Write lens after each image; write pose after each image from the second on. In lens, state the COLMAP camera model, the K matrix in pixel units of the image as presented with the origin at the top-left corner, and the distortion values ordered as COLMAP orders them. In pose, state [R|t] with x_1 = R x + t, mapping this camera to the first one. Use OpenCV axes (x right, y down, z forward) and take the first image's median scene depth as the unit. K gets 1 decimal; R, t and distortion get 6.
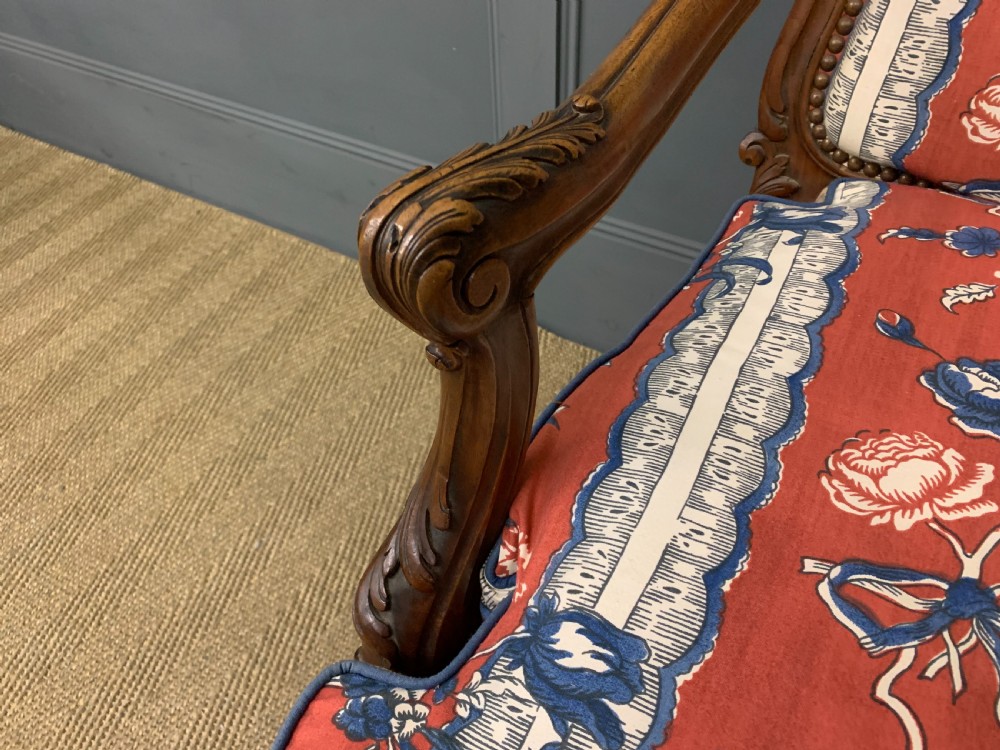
lens RADIAL K [[773.2, 0, 503.1], [0, 773.2, 381.2], [0, 0, 1]] dist [0.063640, -0.082146]
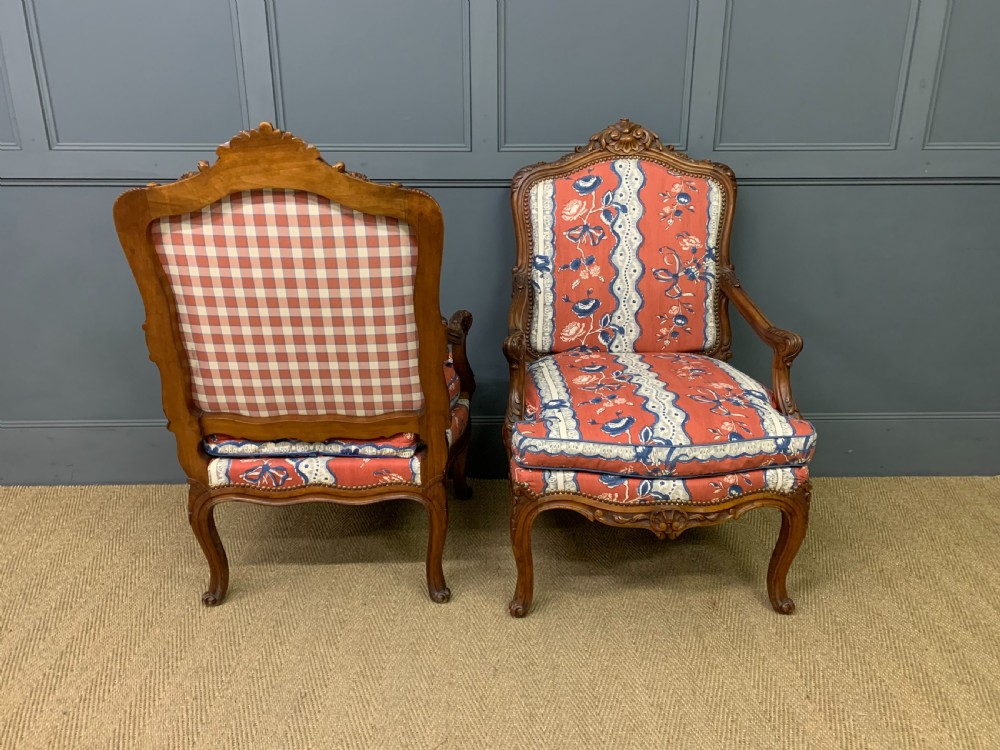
lens RADIAL K [[759.0, 0, 484.9], [0, 759.0, 376.5], [0, 0, 1]] dist [0.039231, -0.022352]
pose [[0.849414, -0.137039, 0.509624, -2.065355], [0.363688, 0.851763, -0.377135, 1.361663], [-0.382397, 0.505688, 0.773339, -2.136347]]
